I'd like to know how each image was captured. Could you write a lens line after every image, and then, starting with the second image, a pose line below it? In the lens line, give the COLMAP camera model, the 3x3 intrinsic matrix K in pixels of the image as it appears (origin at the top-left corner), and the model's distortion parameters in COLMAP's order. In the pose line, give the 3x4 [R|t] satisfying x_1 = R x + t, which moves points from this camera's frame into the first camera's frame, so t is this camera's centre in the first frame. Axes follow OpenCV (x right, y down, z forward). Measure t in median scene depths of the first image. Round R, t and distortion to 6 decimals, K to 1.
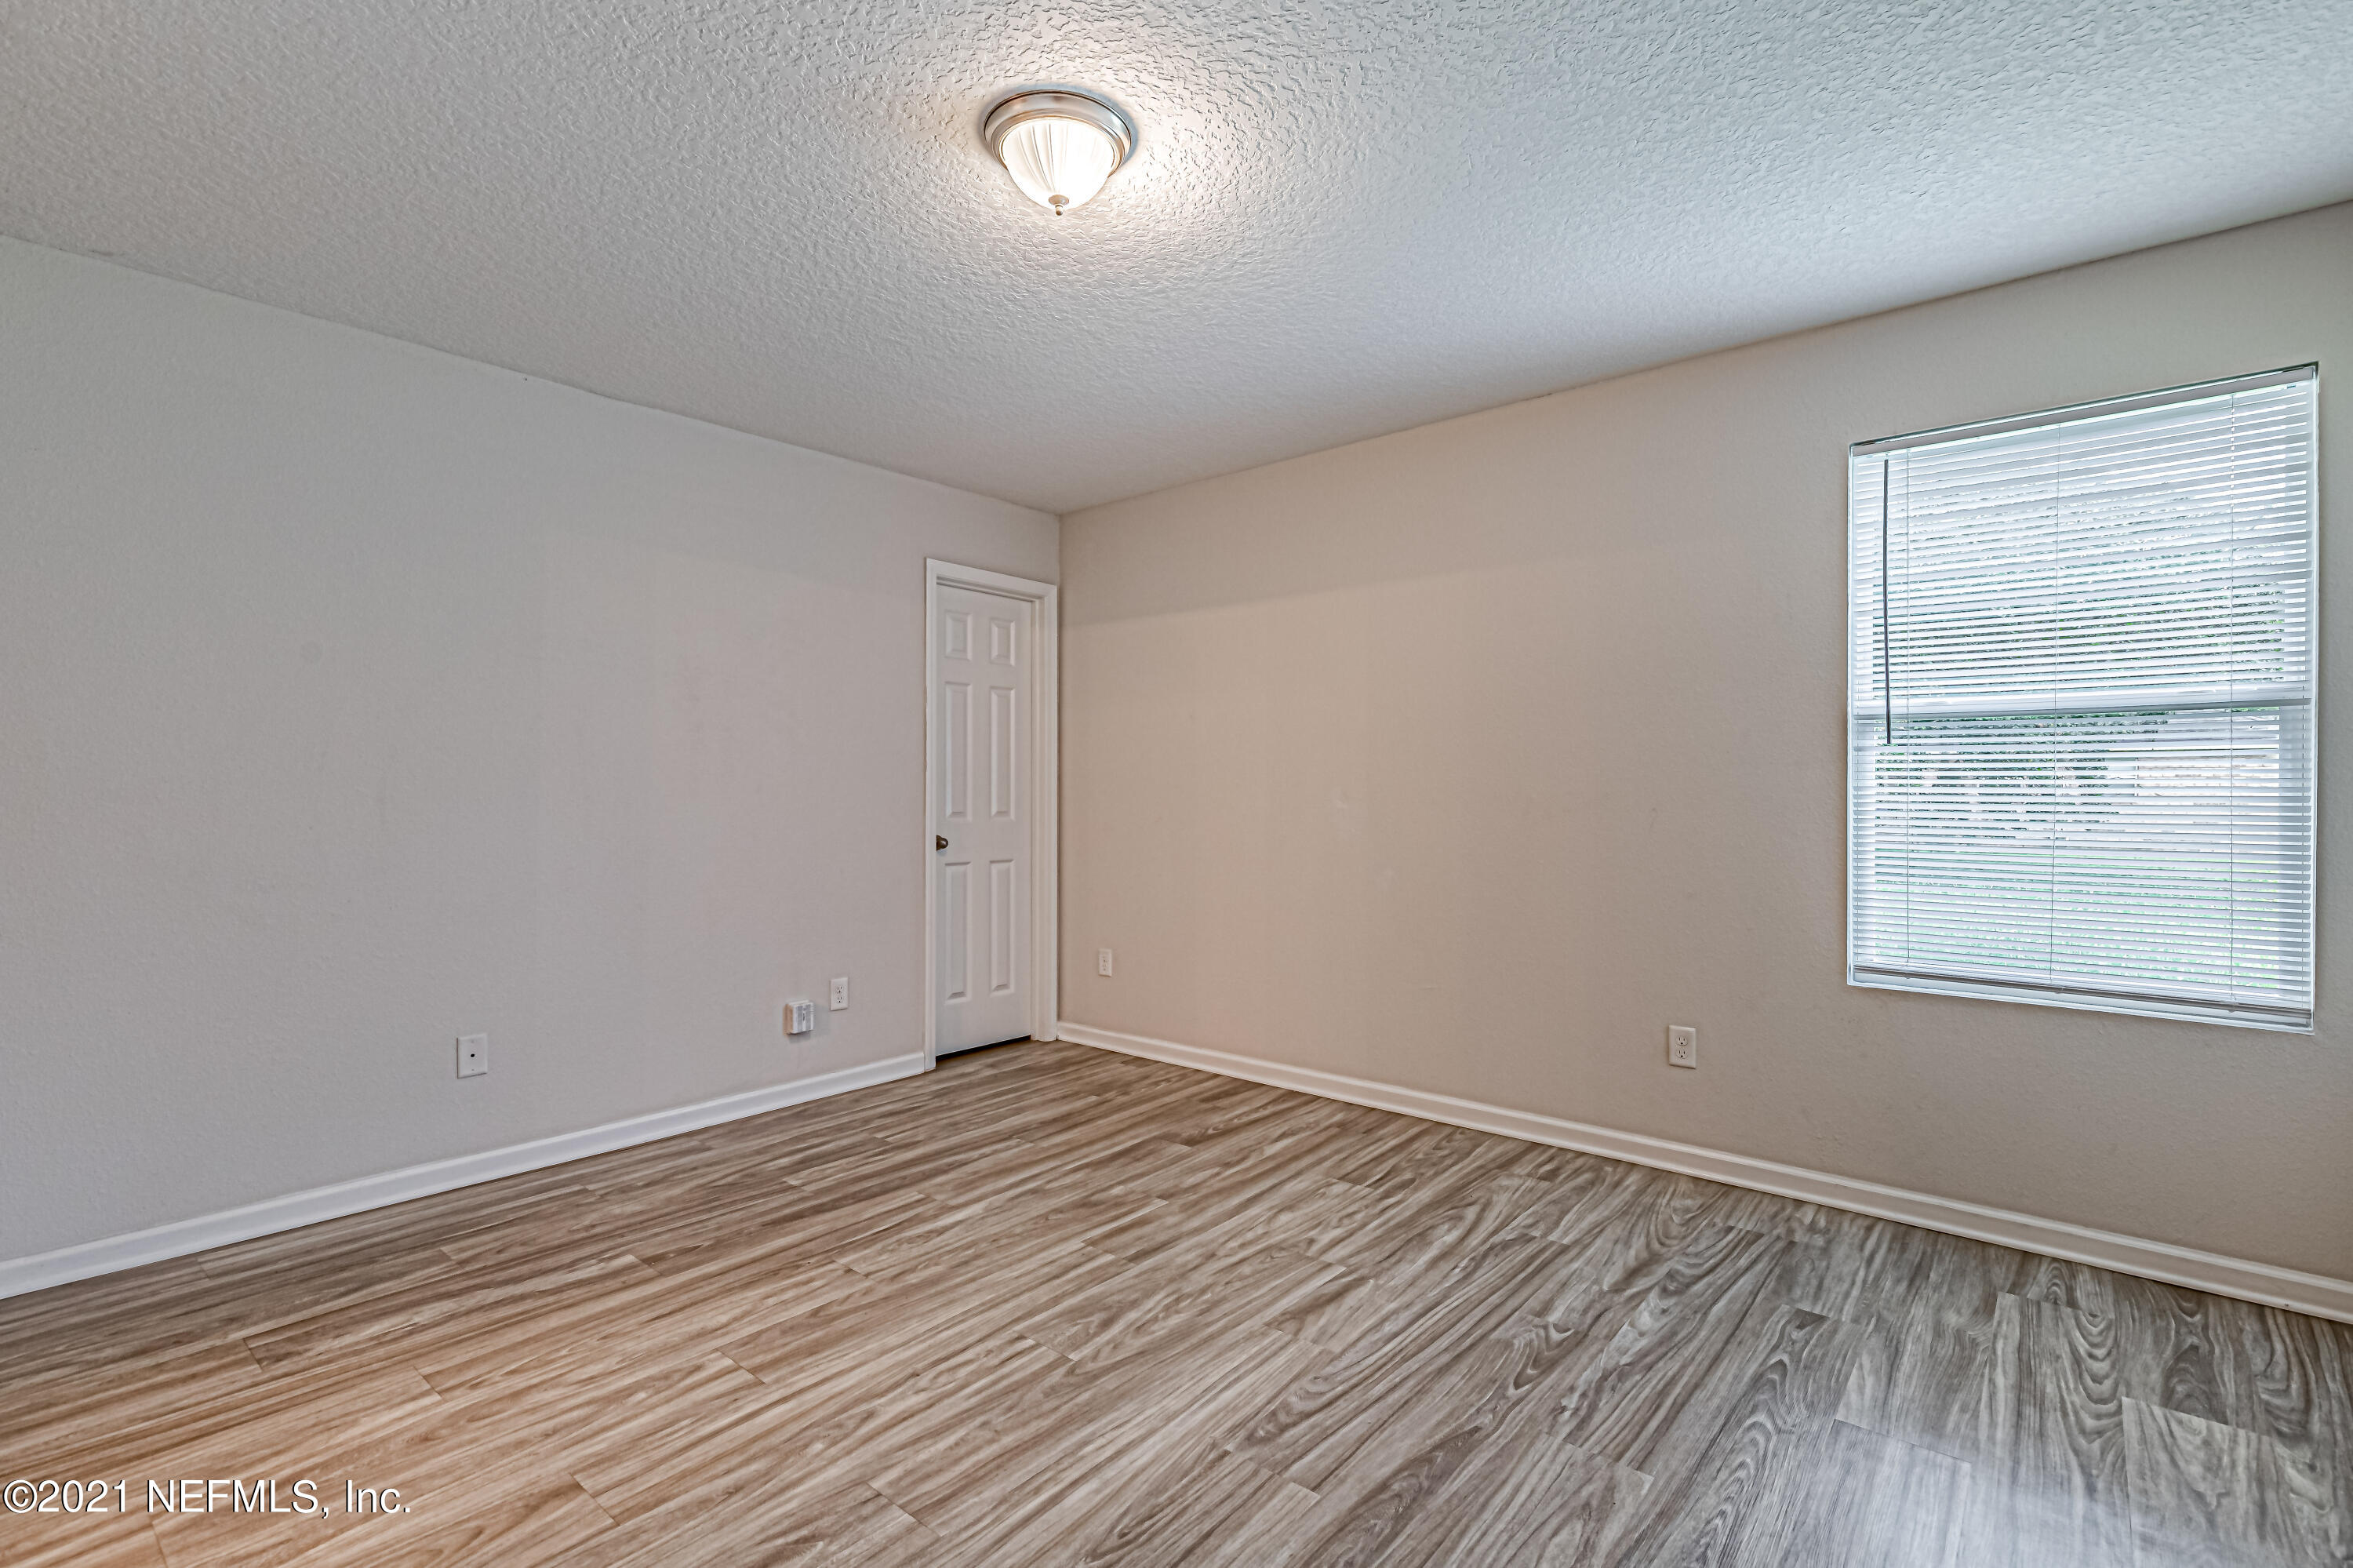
lens RADIAL K [[1065.3, 0, 1171.4], [0, 1065.3, 799.8], [0, 0, 1]] dist [0.010278, -0.002224]
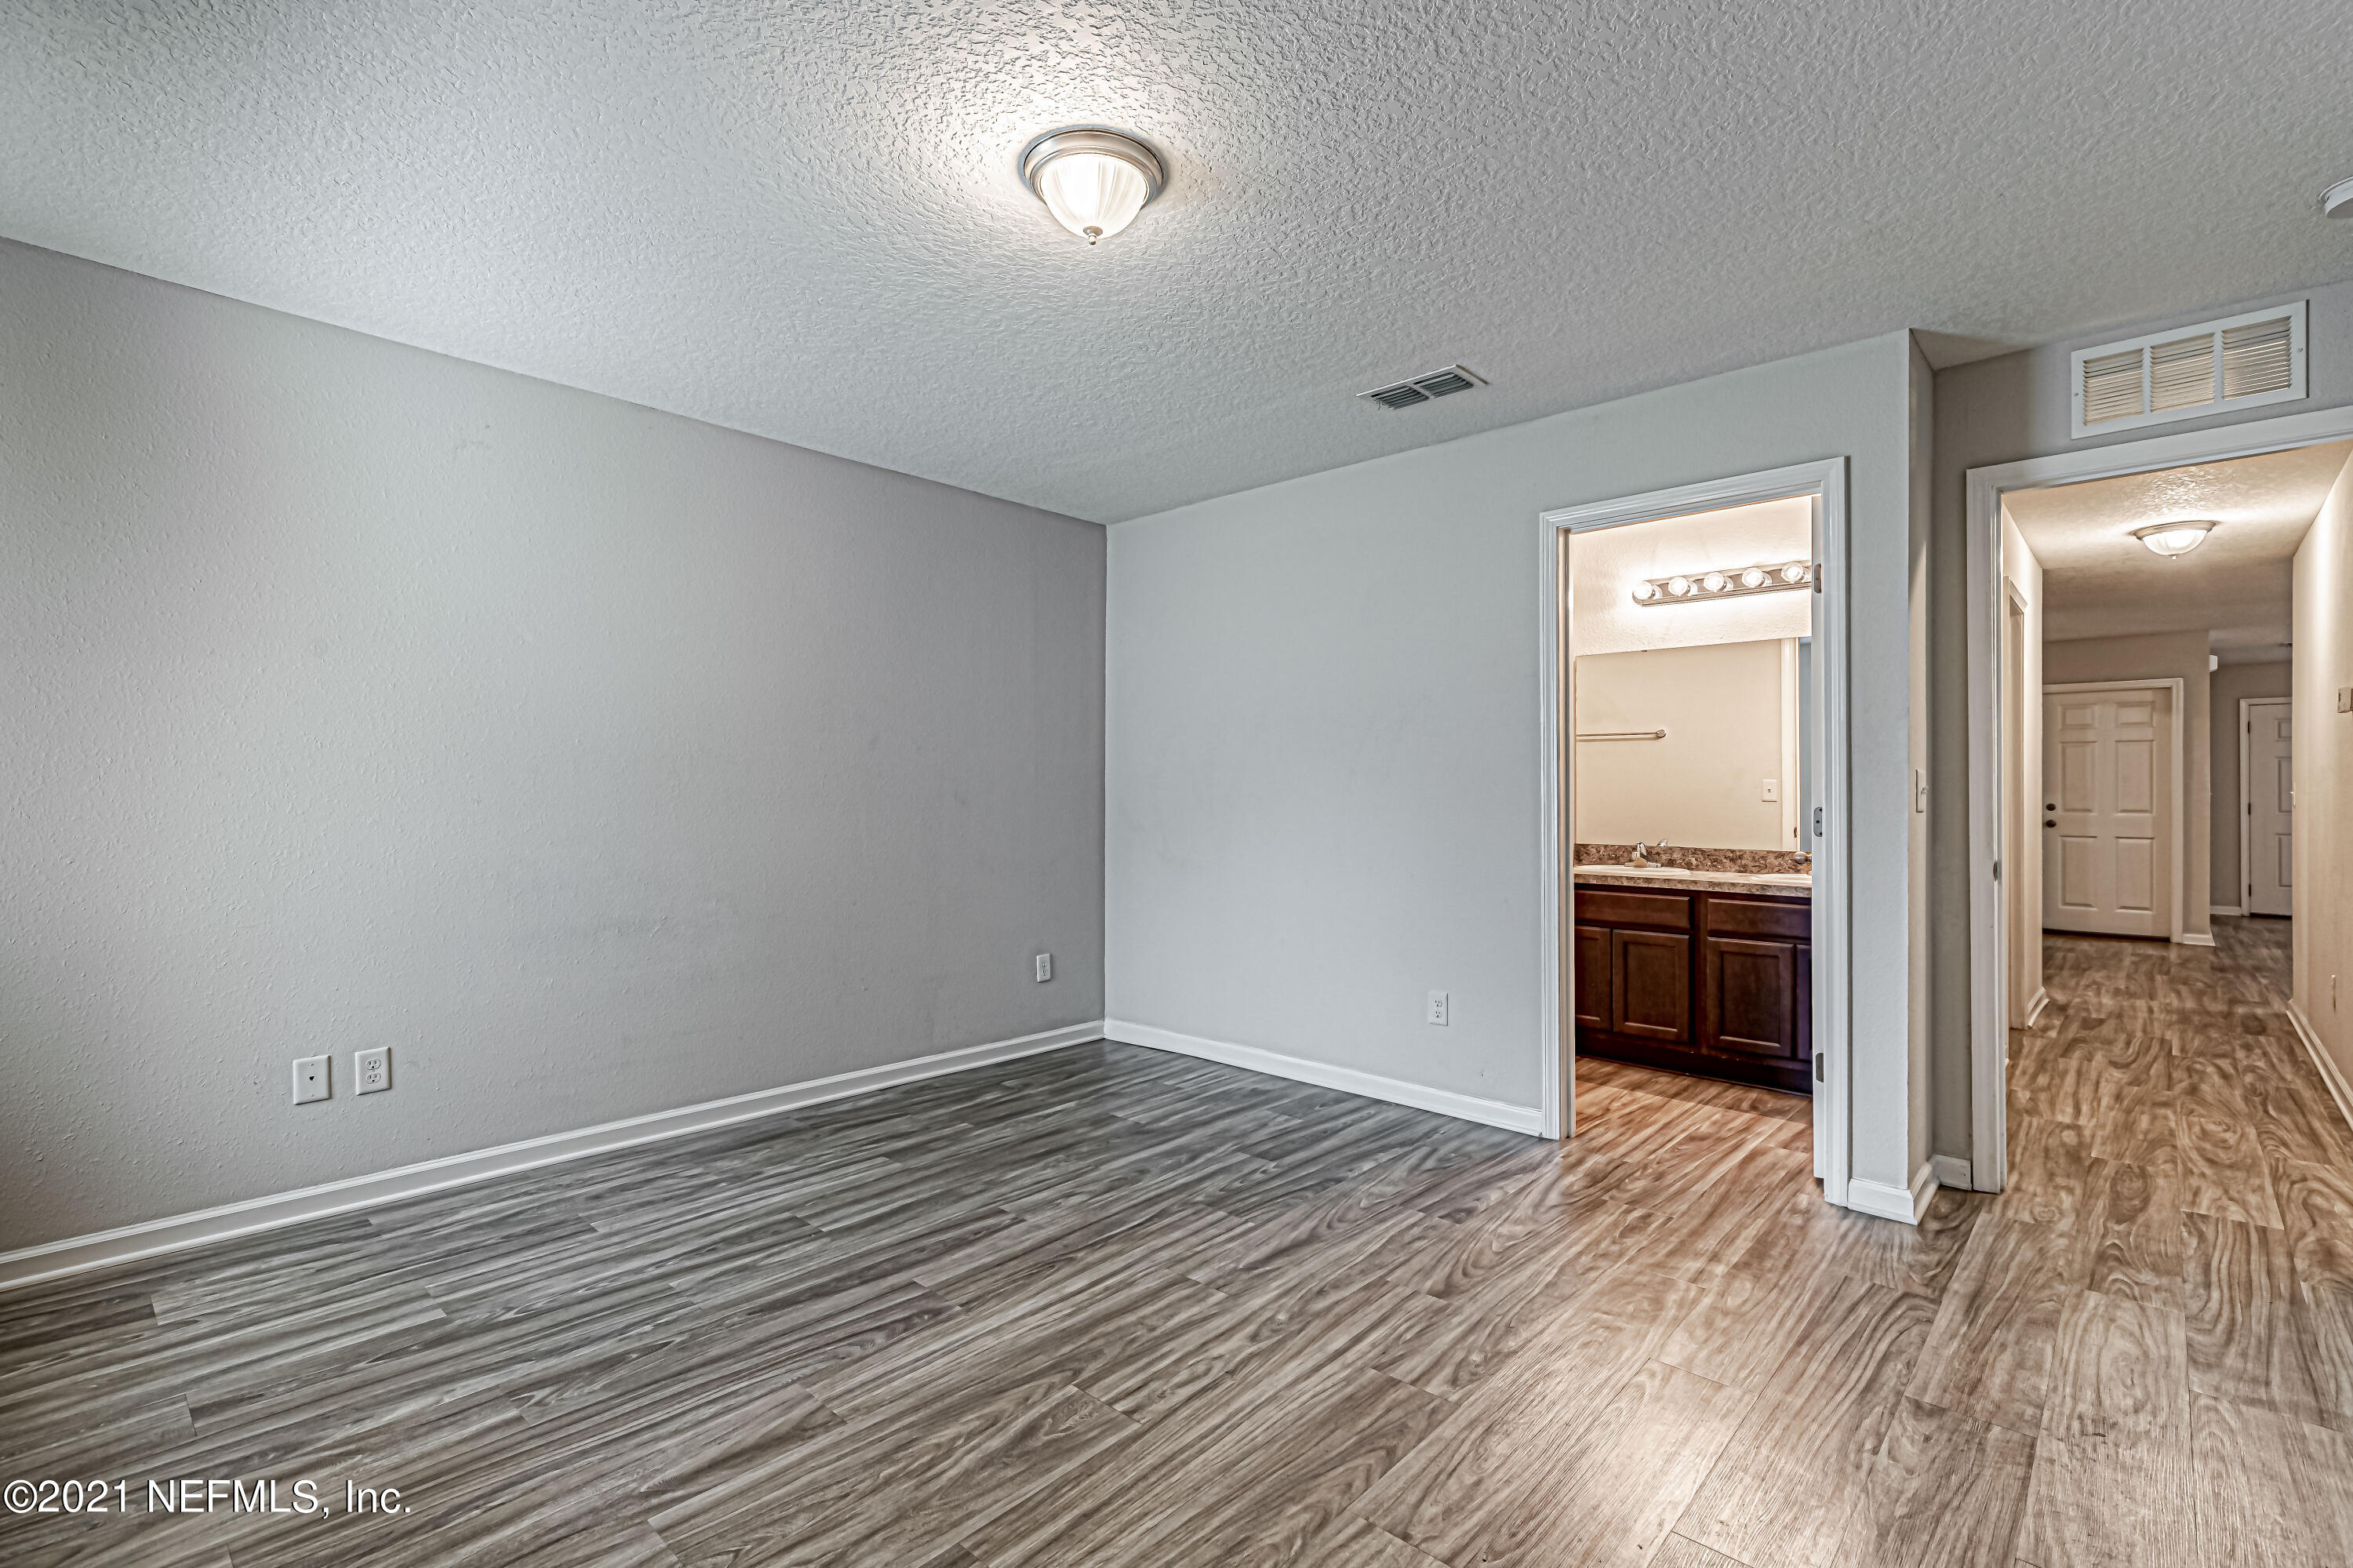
lens RADIAL K [[1065.3, 0, 1176.4], [0, 1065.3, 789.0], [0, 0, 1]] dist [0.010278, -0.002224]
pose [[-0.999110, -0.001948, 0.042125, -0.197422], [-0.001621, 0.999968, 0.007778, -0.019279], [-0.042139, 0.007703, -0.999082, 1.719264]]
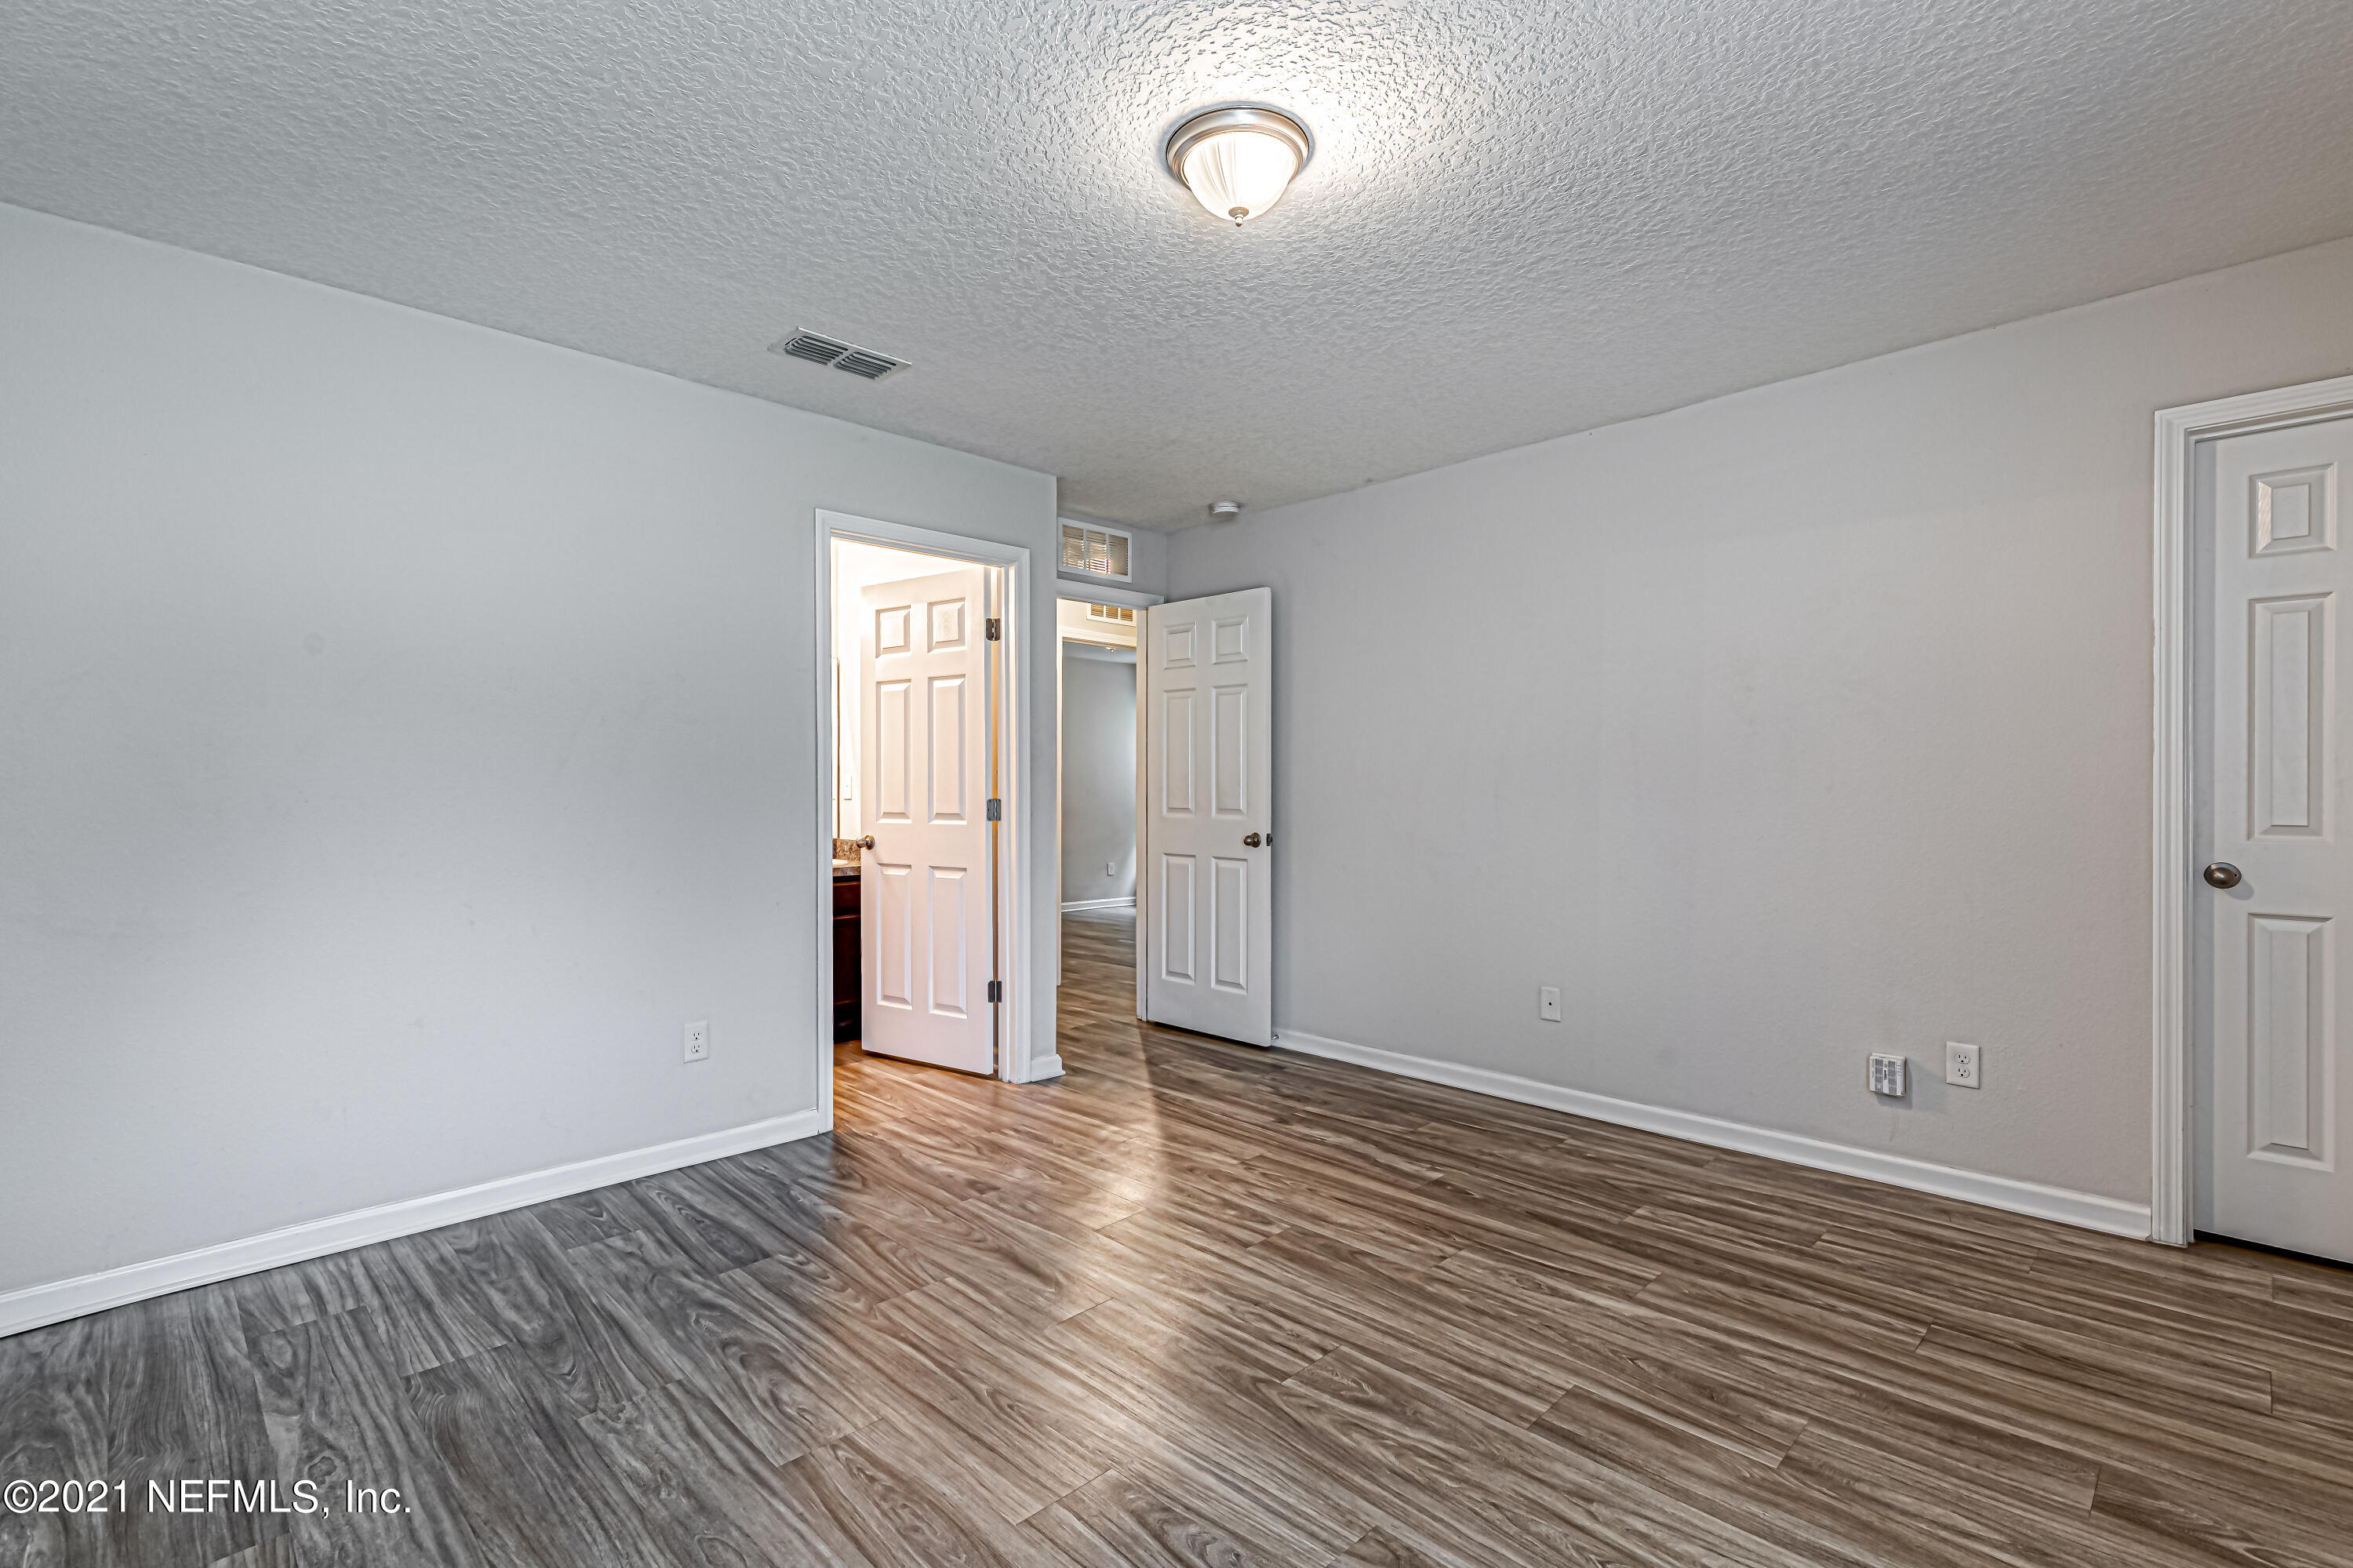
lens RADIAL K [[1065.3, 0, 1191.4], [0, 1065.3, 787.6], [0, 0, 1]] dist [0.010278, -0.002224]
pose [[-0.077796, -0.000580, -0.996969, 0.768777], [-0.006184, 0.999981, -0.000099, -0.009000], [0.996950, 0.006158, -0.077798, 0.869694]]
